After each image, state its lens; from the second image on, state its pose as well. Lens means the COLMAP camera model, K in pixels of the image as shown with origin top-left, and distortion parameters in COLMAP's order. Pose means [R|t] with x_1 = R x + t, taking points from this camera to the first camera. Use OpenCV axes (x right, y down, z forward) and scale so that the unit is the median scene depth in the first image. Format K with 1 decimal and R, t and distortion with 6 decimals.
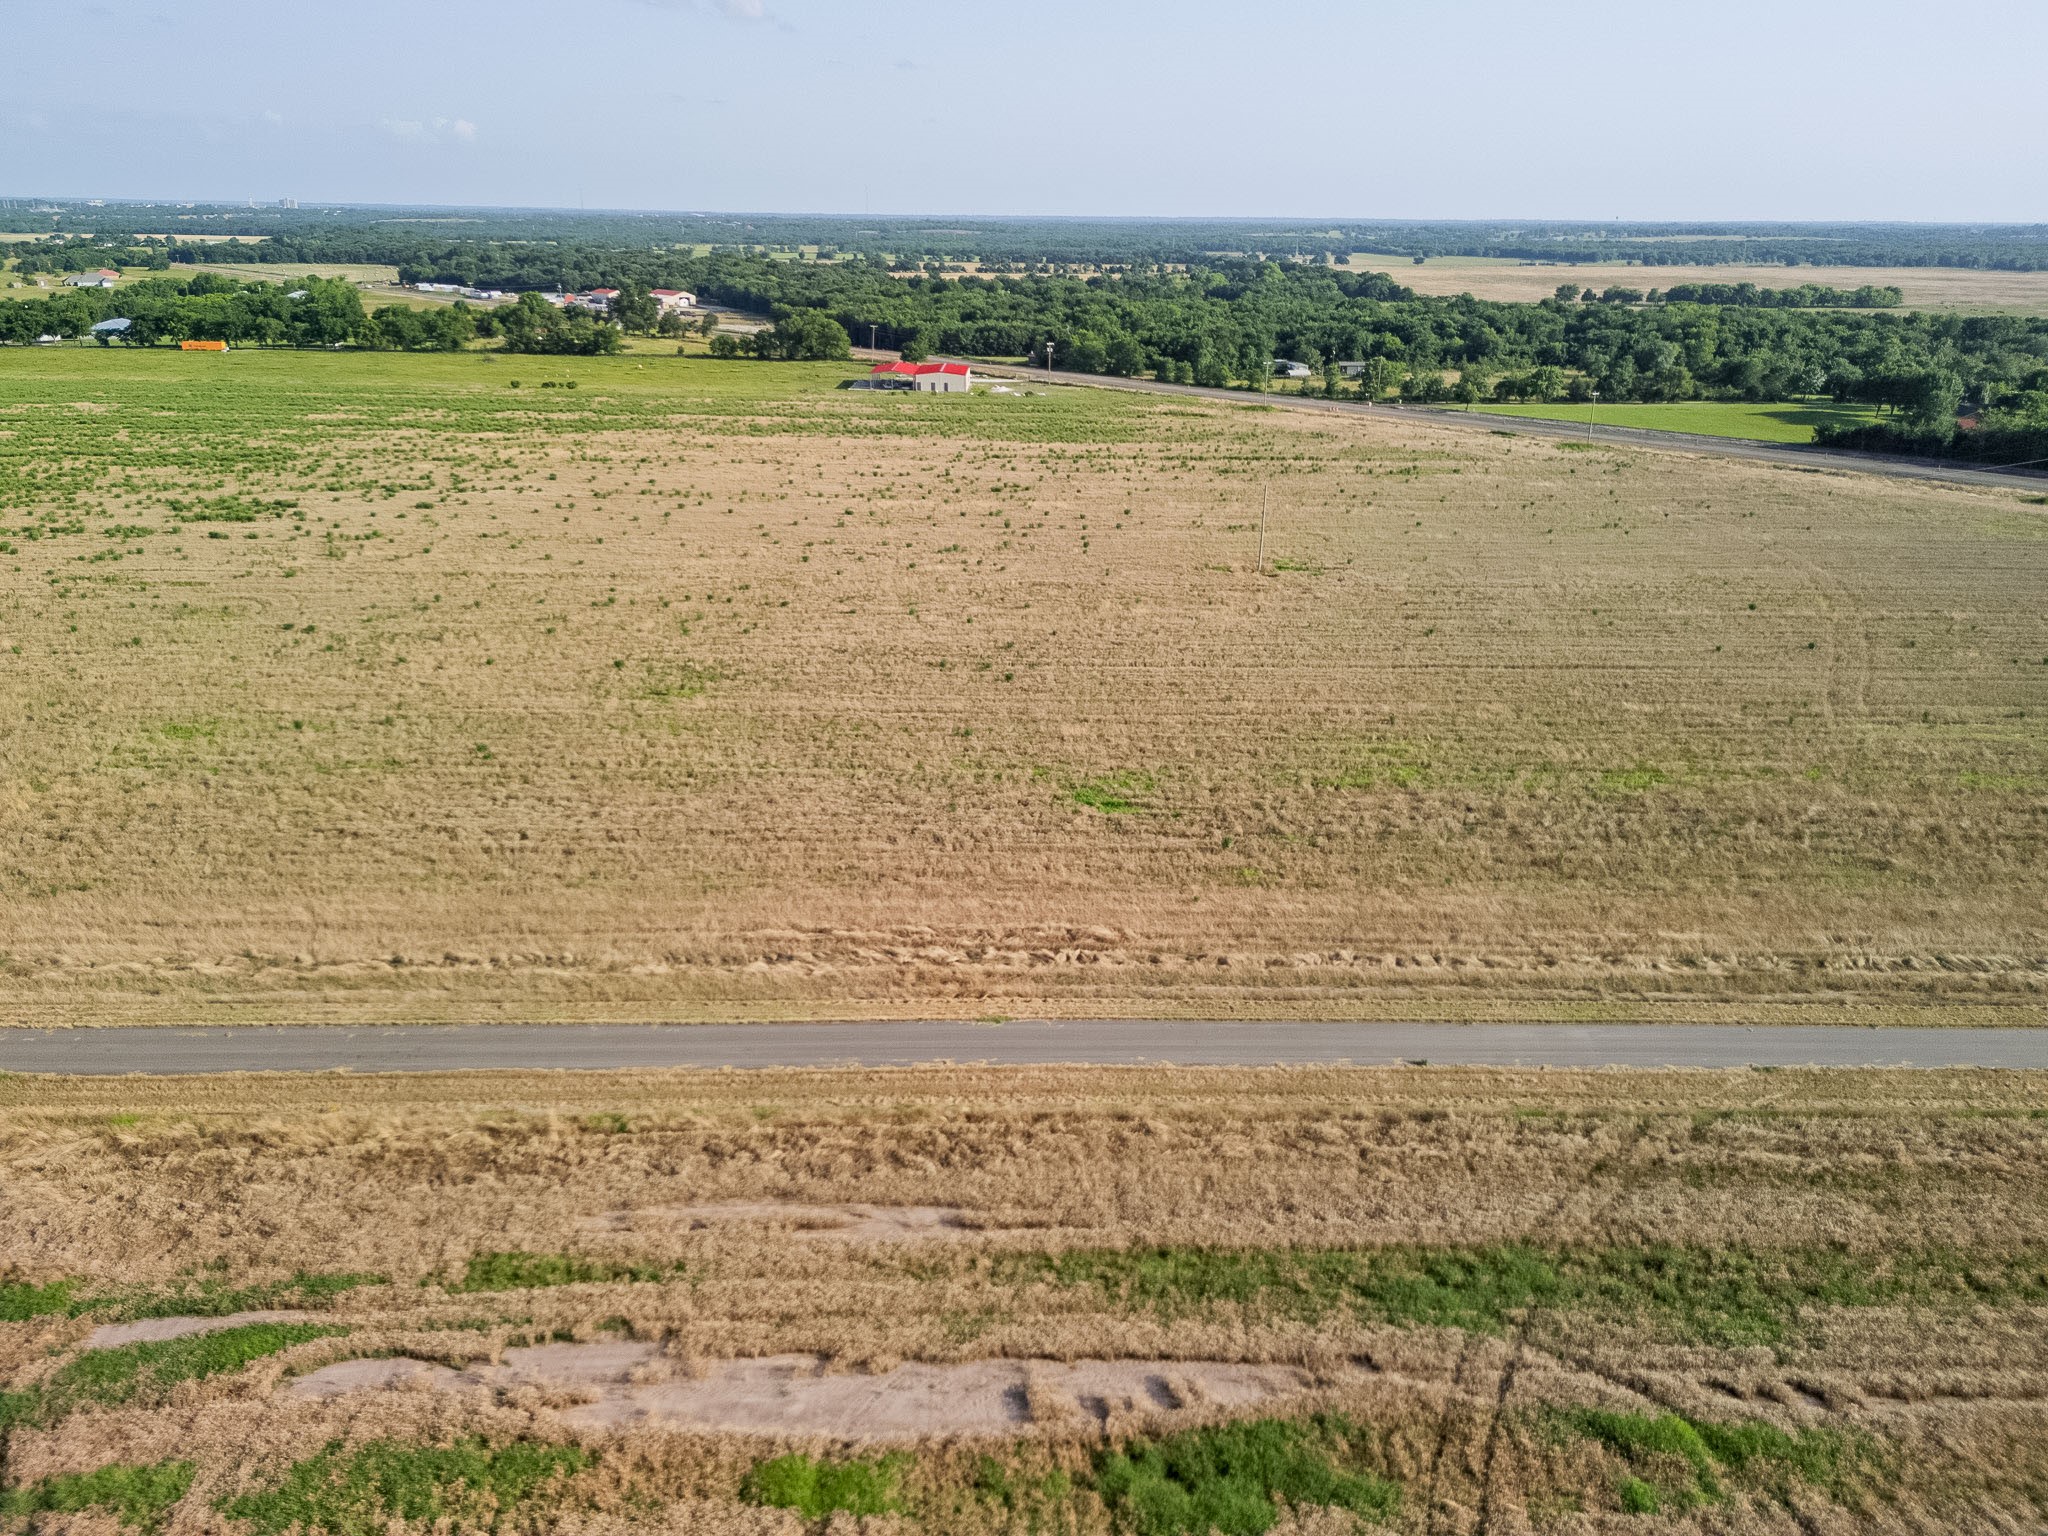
lens RADIAL K [[1497.9, 0, 1032.8], [0, 1497.9, 771.5], [0, 0, 1]] dist [0.085241, -0.087989]
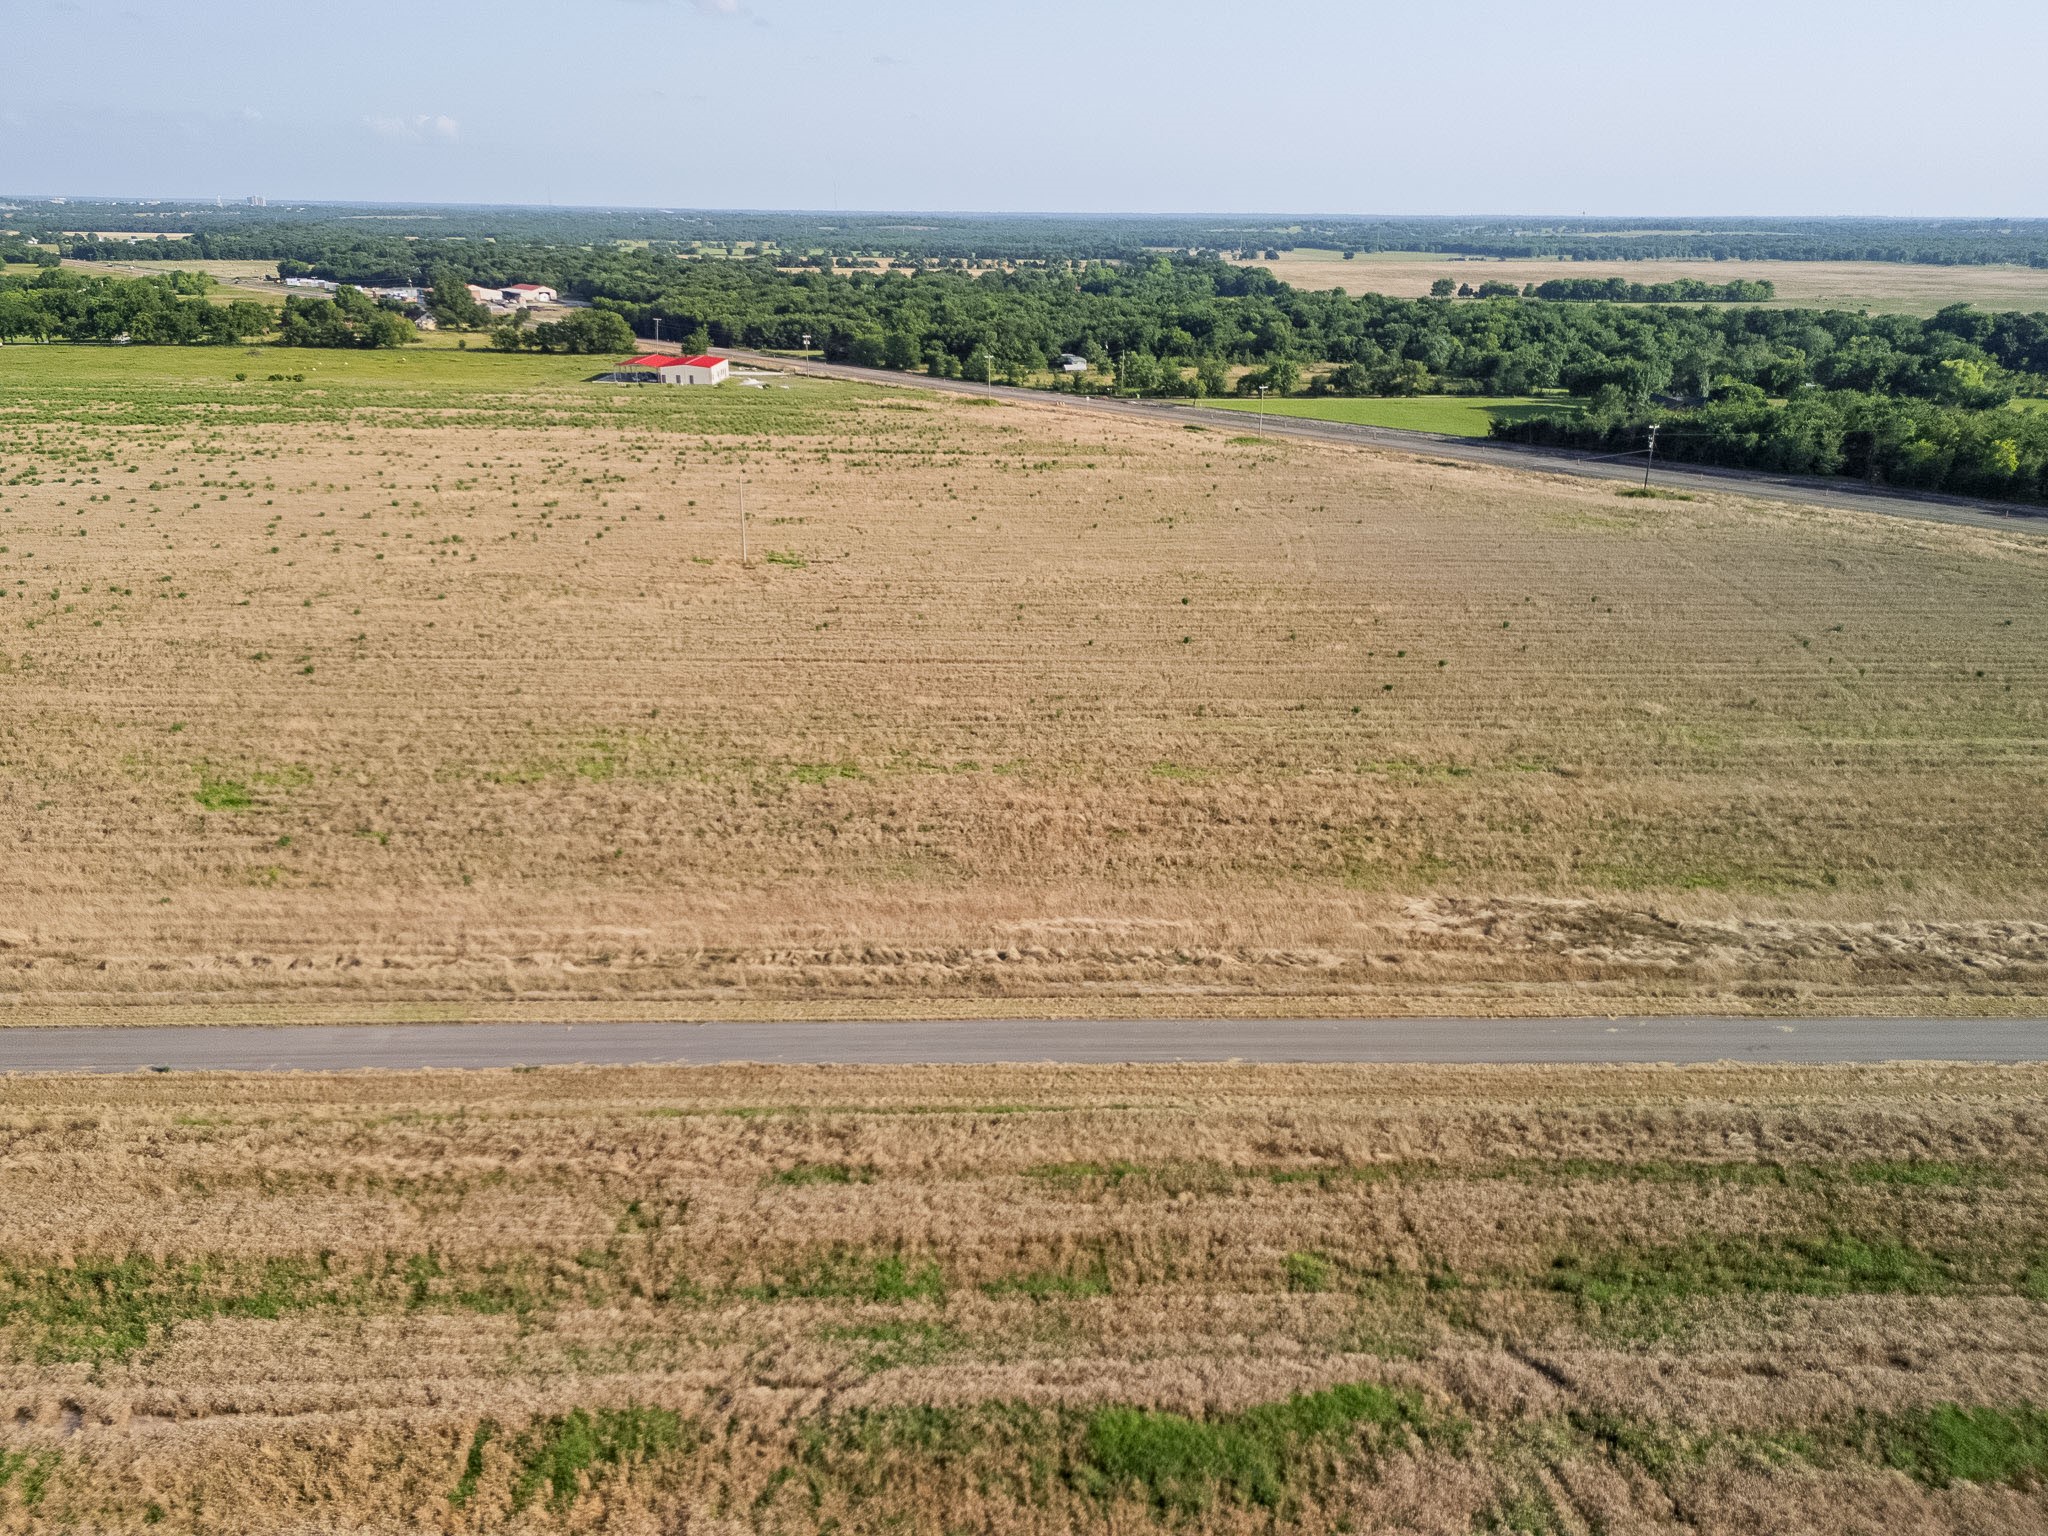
lens RADIAL K [[1497.9, 0, 1030.4], [0, 1497.9, 769.3], [0, 0, 1]] dist [0.085241, -0.087989]
pose [[0.999983, -0.003710, 0.004590, 0.133785], [0.003706, 0.999993, 0.000757, 0.000582], [-0.004592, -0.000740, 0.999989, 0.004729]]
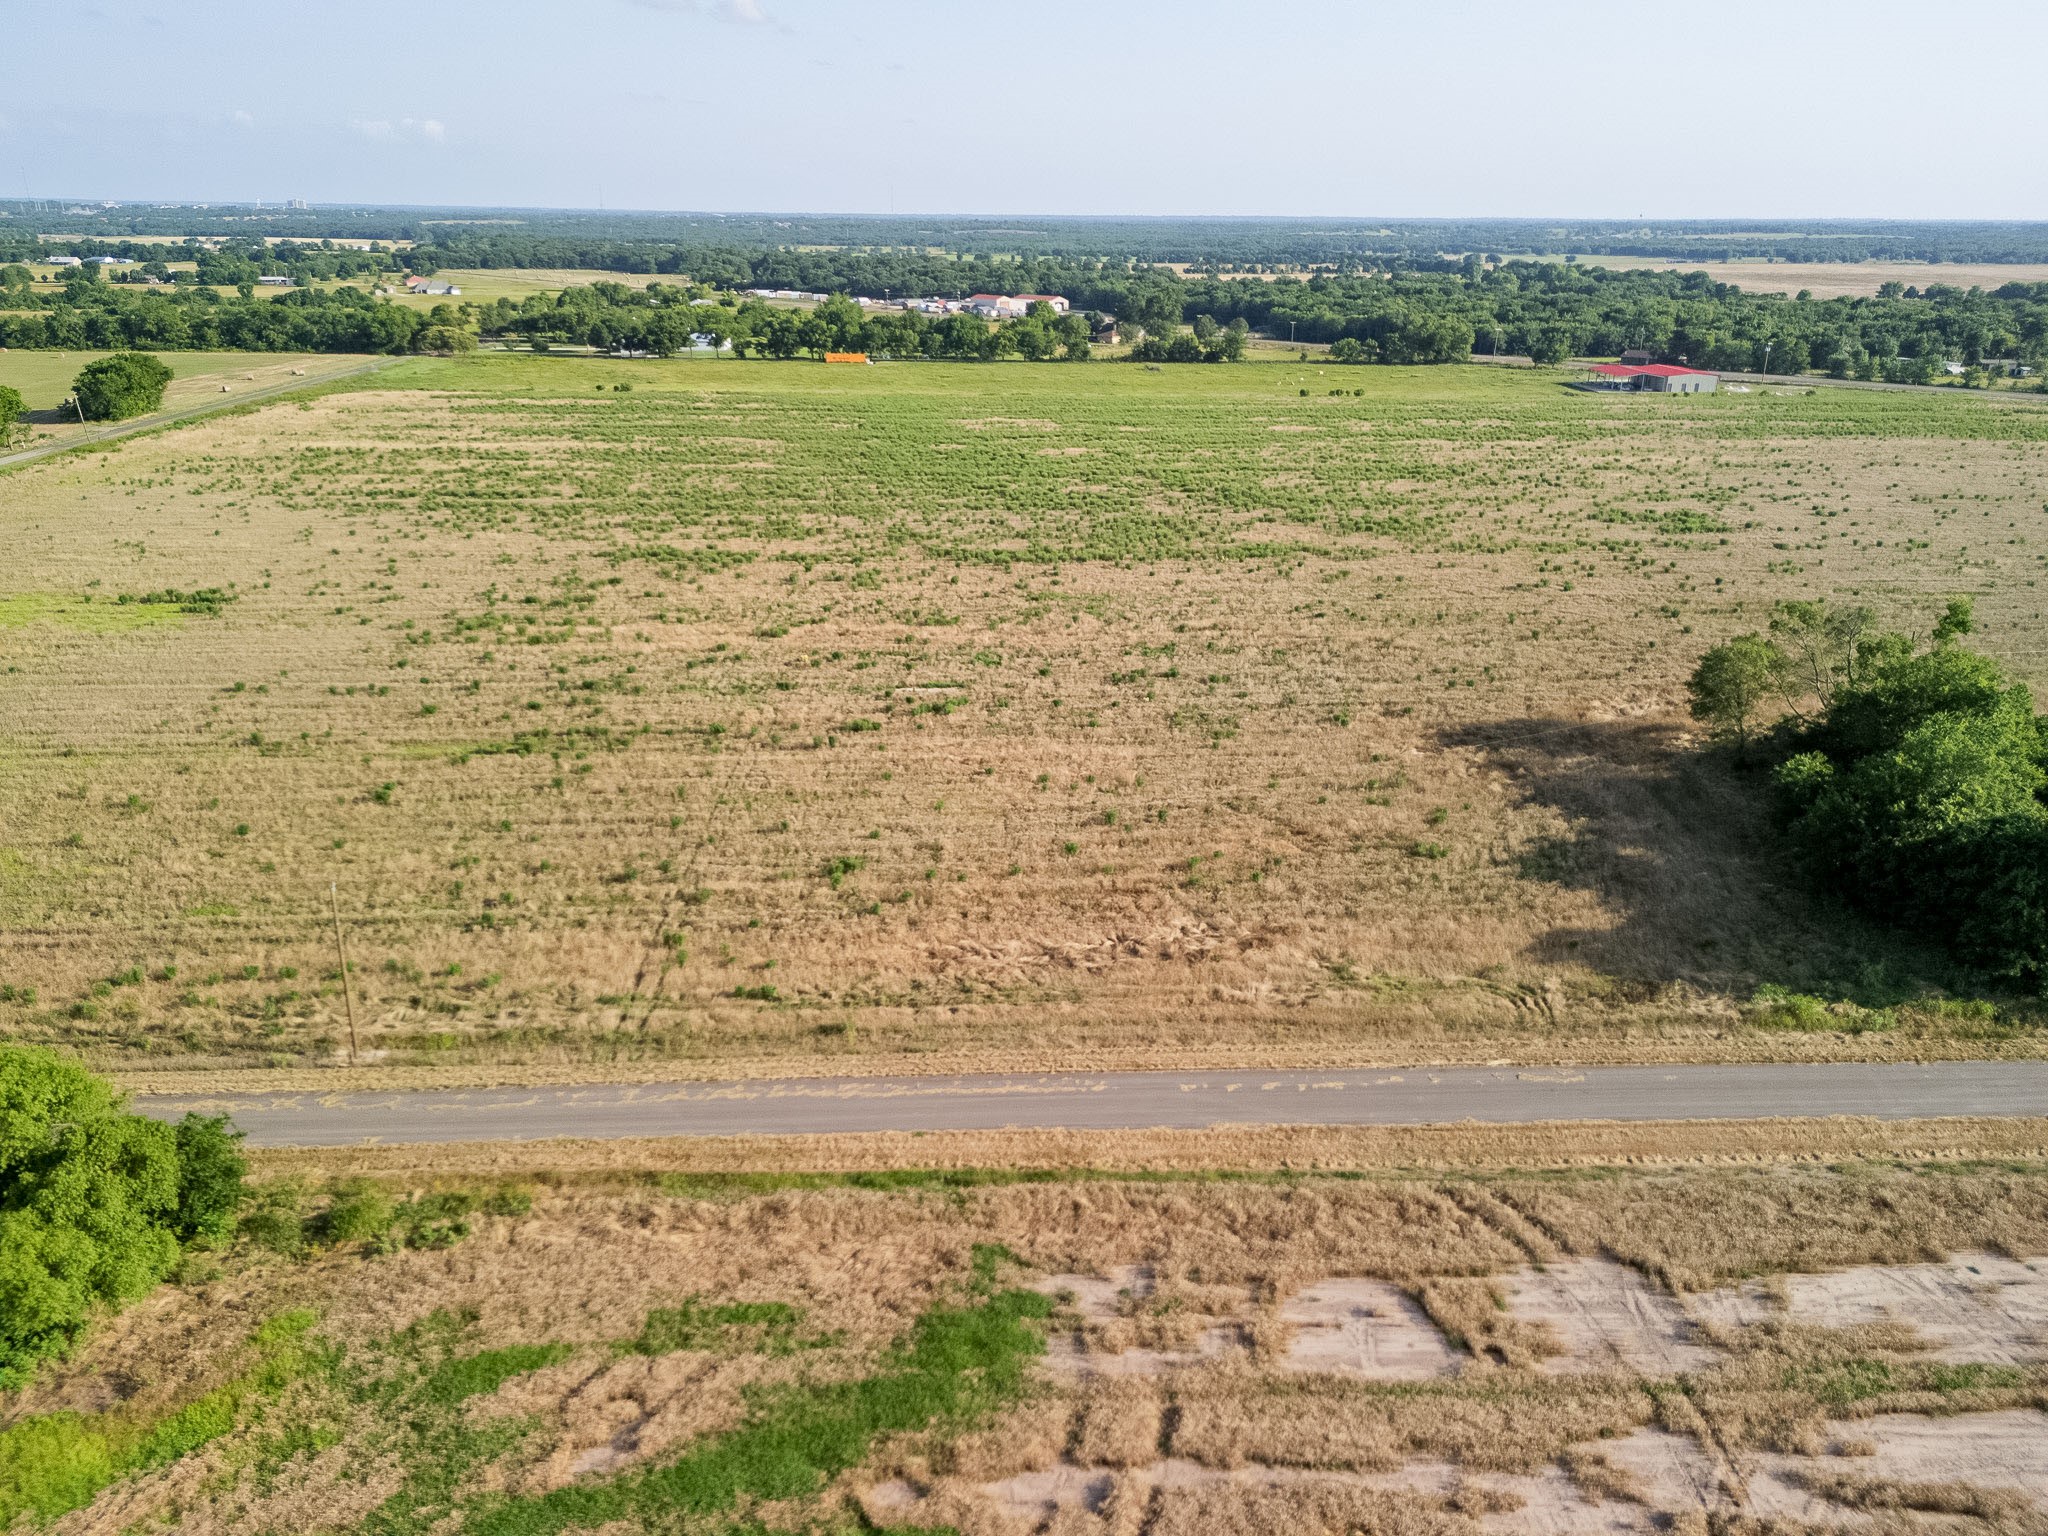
lens RADIAL K [[1497.9, 0, 1032.5], [0, 1497.9, 773.0], [0, 0, 1]] dist [0.085241, -0.087989]
pose [[0.999692, -0.010665, 0.022395, -0.440217], [0.010634, 0.999942, 0.001494, -0.004333], [-0.022410, -0.001256, 0.999748, -0.001545]]
